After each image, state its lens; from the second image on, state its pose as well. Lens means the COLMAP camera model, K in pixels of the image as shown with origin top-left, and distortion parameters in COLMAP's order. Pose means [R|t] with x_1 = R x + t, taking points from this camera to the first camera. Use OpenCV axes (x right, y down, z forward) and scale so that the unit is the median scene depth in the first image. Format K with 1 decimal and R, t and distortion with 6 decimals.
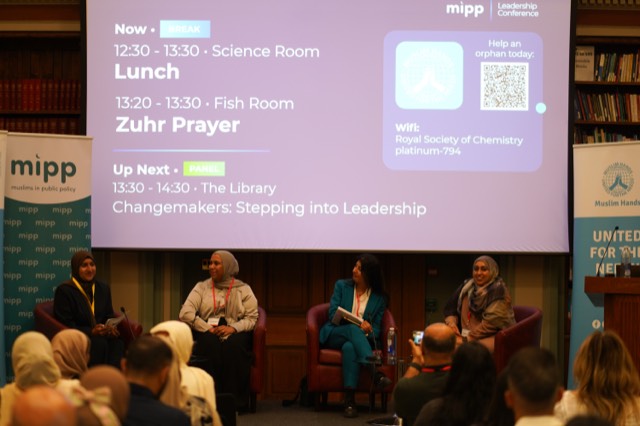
lens RADIAL K [[1508.1, 0, 318.4], [0, 1508.1, 202.4], [0, 0, 1]] dist [0.166296, -3.414212]
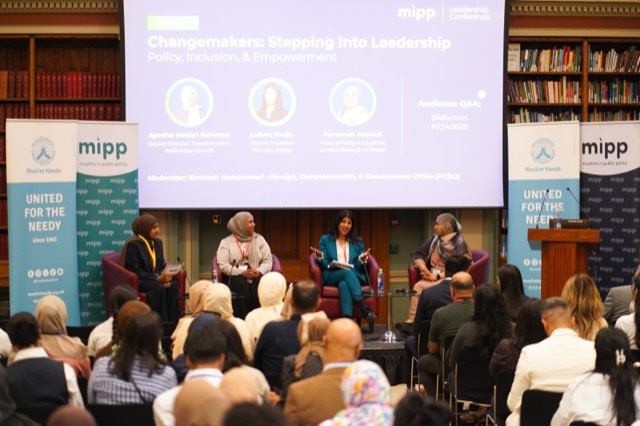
lens RADIAL K [[1496.8, 0, 320.8], [0, 1496.8, 214.2], [0, 0, 1]] dist [0.158853, -3.552241]
pose [[0.994990, -0.015287, 0.098800, -0.121936], [0.009489, 0.998220, 0.058885, -0.038914], [-0.099524, -0.057652, 0.993364, -0.271676]]
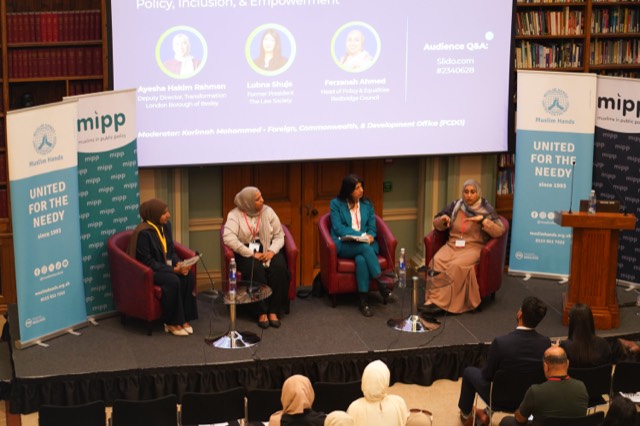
lens RADIAL K [[1508.1, 0, 318.4], [0, 1508.1, 202.4], [0, 0, 1]] dist [0.166296, -3.414212]
pose [[0.973167, -0.057916, 0.222692, -0.275745], [-0.003243, 0.964257, 0.264950, -0.266028], [-0.230077, -0.258563, 0.938195, -0.146314]]
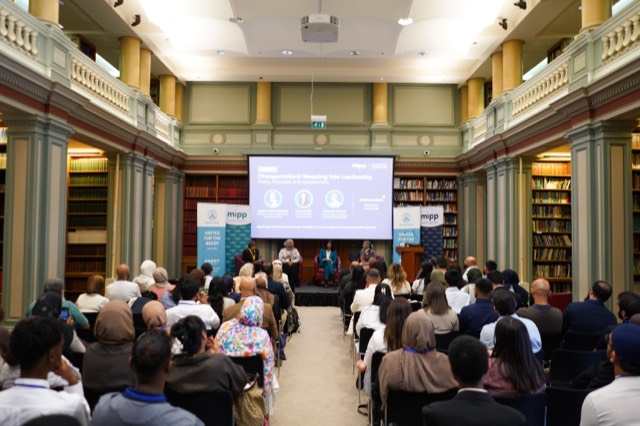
lens RADIAL K [[492.7, 0, 320.6], [0, 492.7, 212.0], [0, 0, 1]] dist [-0.021939, 0.009531]
pose [[0.999986, -0.000913, 0.005168, 0.000098], [0.001014, 0.999809, -0.019530, -0.006743], [-0.005149, 0.019535, 0.999796, -0.105777]]
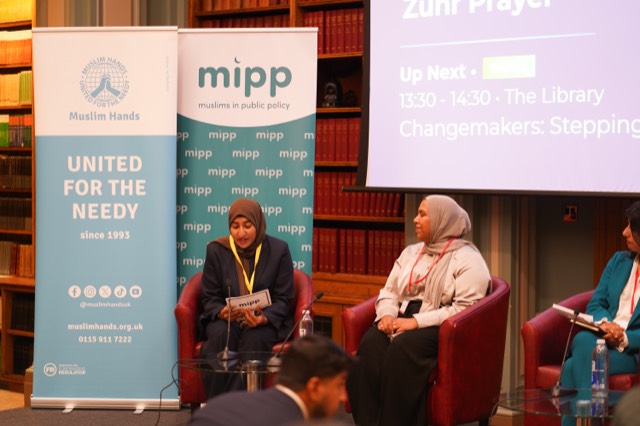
lens RADIAL K [[1527.1, 0, 309.2], [0, 1527.1, 211.8], [0, 0, 1]] dist [0.189710, -3.456333]
pose [[0.734117, 0.017204, -0.678805, 0.322586], [0.019579, 0.998727, 0.046487, 0.007762], [0.678741, -0.047417, 0.732846, 0.479212]]
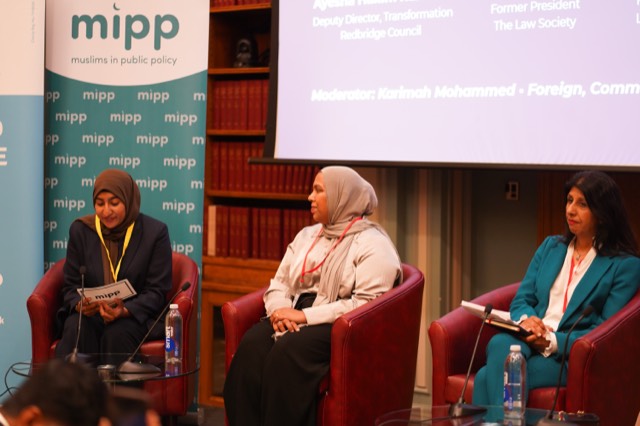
lens RADIAL K [[1512.7, 0, 321.9], [0, 1512.7, 237.8], [0, 0, 1]] dist [0.064234, -1.277035]
pose [[0.738390, 0.040583, -0.673151, 0.278917], [0.013130, 0.997133, 0.074518, 0.017036], [0.674246, -0.063862, 0.735741, 0.590363]]
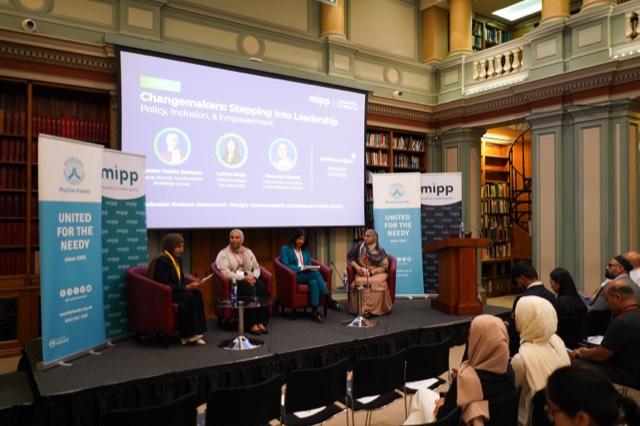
lens RADIAL K [[491.9, 0, 318.8], [0, 491.9, 211.8], [0, 0, 1]] dist [-0.022523, 0.009436]
pose [[0.825096, -0.004101, 0.564978, -0.283050], [-0.002641, 0.999935, 0.011115, 0.006878], [-0.564987, -0.010663, 0.825031, 0.495095]]
